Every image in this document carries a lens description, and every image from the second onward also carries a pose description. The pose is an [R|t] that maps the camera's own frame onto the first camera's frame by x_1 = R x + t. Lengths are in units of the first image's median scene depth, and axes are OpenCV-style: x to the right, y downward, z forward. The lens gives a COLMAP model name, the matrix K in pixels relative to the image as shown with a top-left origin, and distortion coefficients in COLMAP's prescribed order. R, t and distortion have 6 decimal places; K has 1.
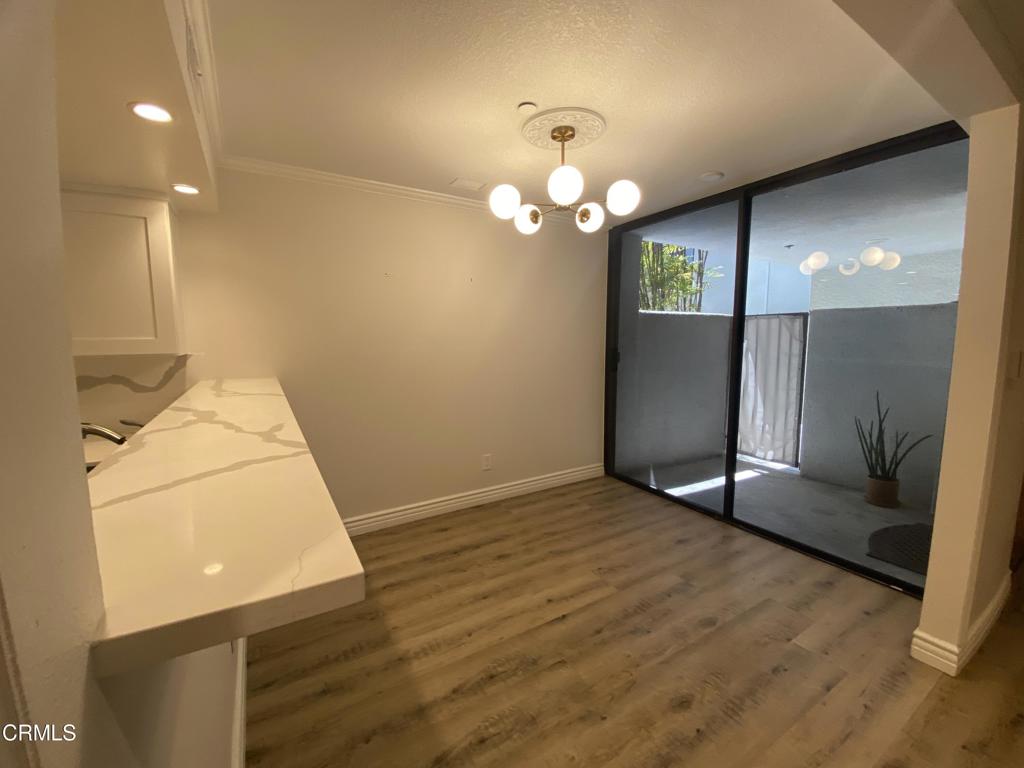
lens RADIAL K [[412.6, 0, 512.0], [0, 412.6, 384.0], [0, 0, 1]] dist [-0.011185, -0.000244]
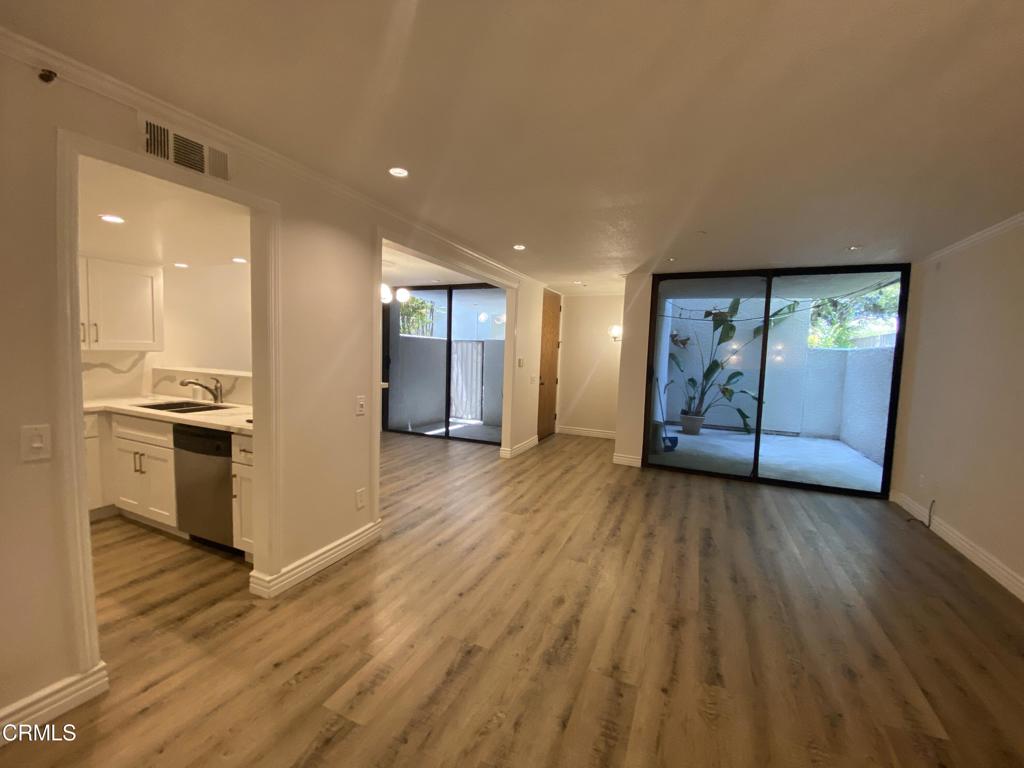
lens RADIAL K [[412.6, 0, 512.0], [0, 412.6, 384.0], [0, 0, 1]] dist [-0.011185, -0.000244]
pose [[0.816986, -0.011870, 0.576536, -0.304885], [0.029258, 0.999354, -0.020885, 0.078180], [-0.575915, 0.033931, 0.816805, -0.678411]]
